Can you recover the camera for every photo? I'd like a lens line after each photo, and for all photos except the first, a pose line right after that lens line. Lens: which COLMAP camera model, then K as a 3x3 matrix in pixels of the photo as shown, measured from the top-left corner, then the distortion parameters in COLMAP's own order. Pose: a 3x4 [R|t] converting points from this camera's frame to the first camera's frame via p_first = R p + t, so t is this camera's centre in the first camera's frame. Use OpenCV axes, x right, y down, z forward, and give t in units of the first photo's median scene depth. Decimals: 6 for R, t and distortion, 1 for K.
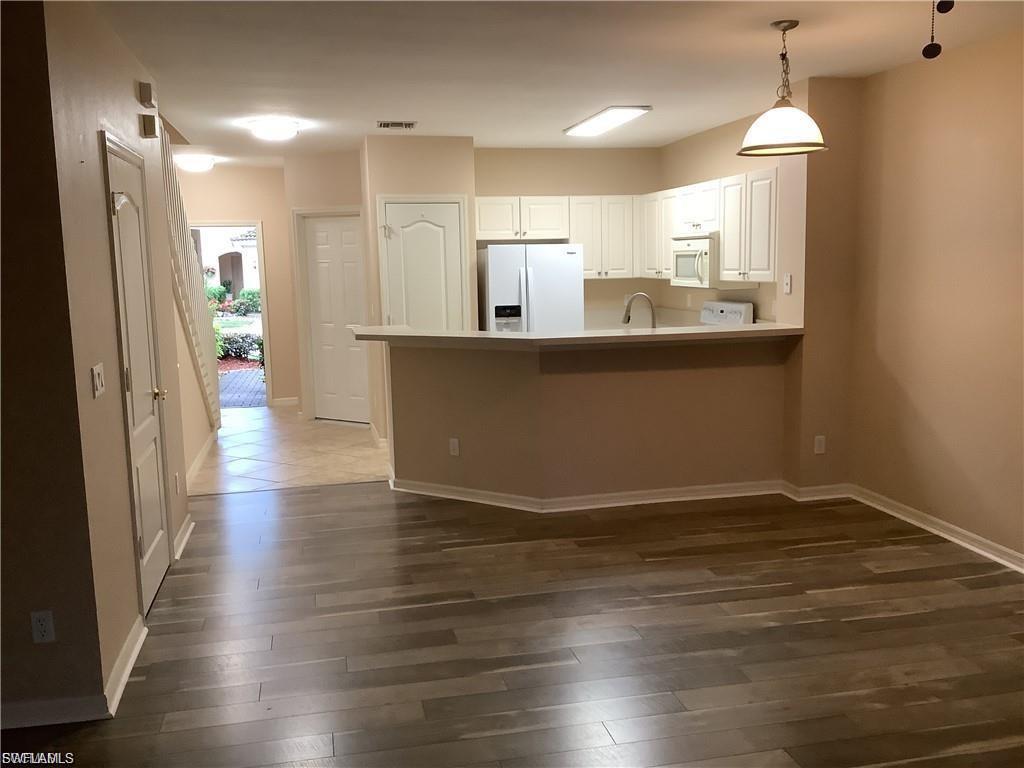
lens RADIAL K [[908.5, 0, 513.9], [0, 908.5, 379.4], [0, 0, 1]] dist [0.145059, -0.302082]
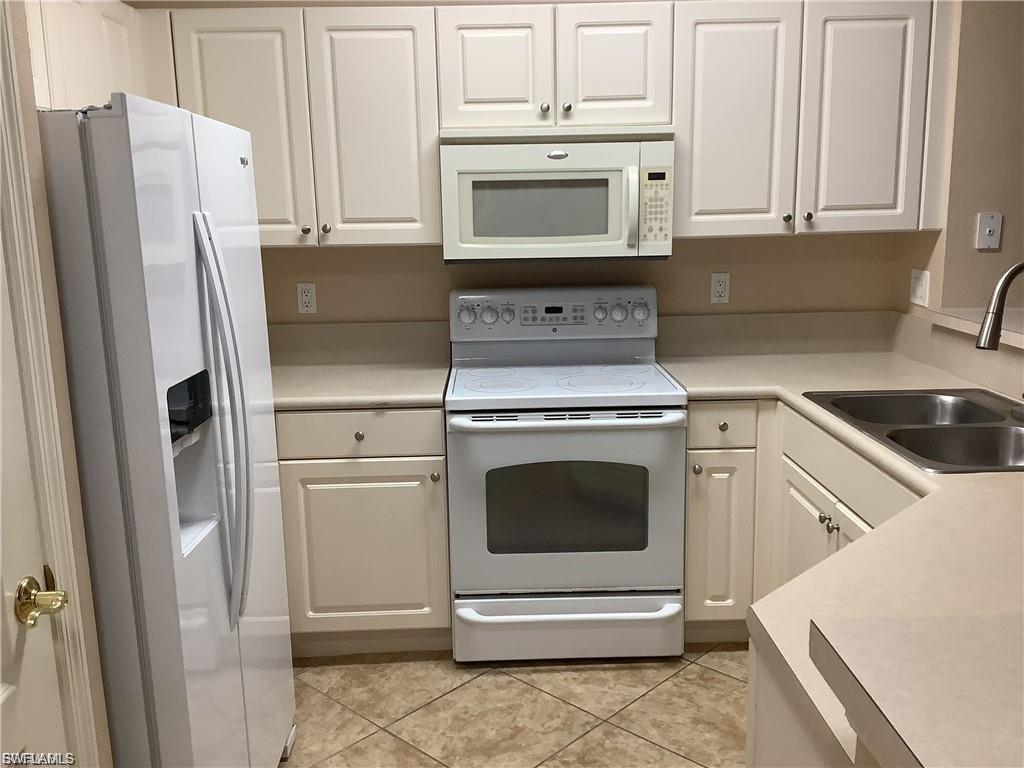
lens RADIAL K [[908.5, 0, 513.9], [0, 908.5, 379.4], [0, 0, 1]] dist [0.145059, -0.302082]
pose [[0.202922, -0.170392, 0.964256, -0.212053], [0.142733, 0.979373, 0.143026, -0.103105], [-0.968736, 0.108608, 0.223057, 0.877638]]
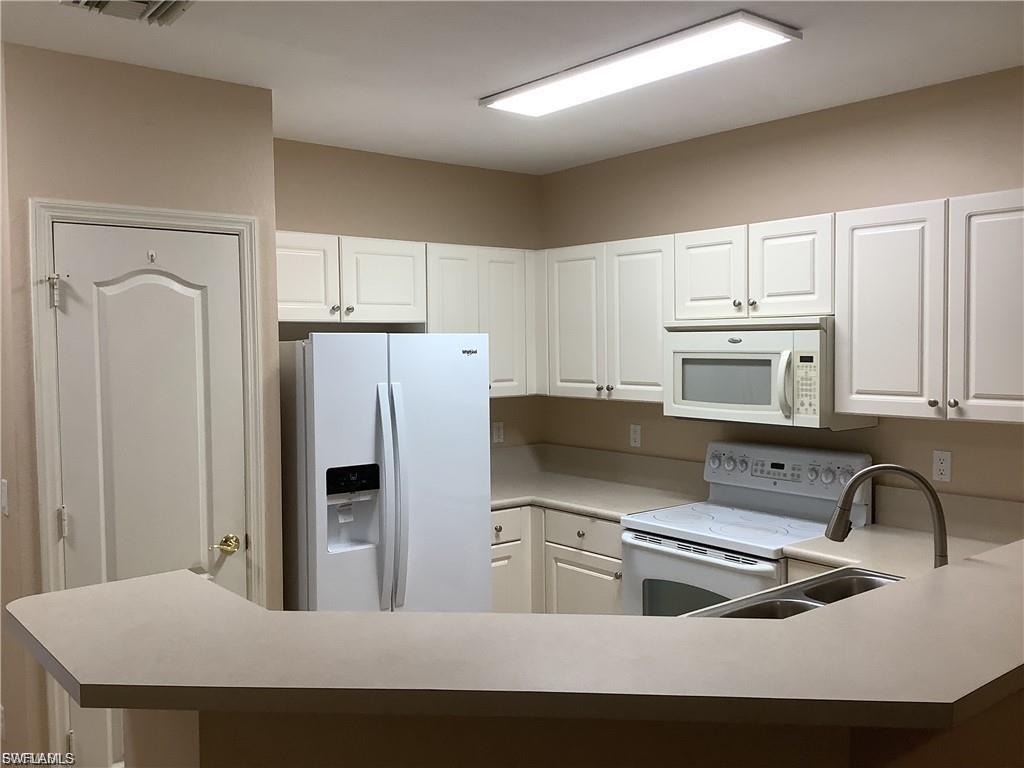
lens RADIAL K [[908.5, 0, 513.9], [0, 908.5, 379.4], [0, 0, 1]] dist [0.145059, -0.302082]
pose [[0.891975, -0.005466, 0.452051, -0.141022], [0.048912, 0.995224, -0.084479, -0.082529], [-0.449430, 0.097464, 0.887983, 0.564075]]
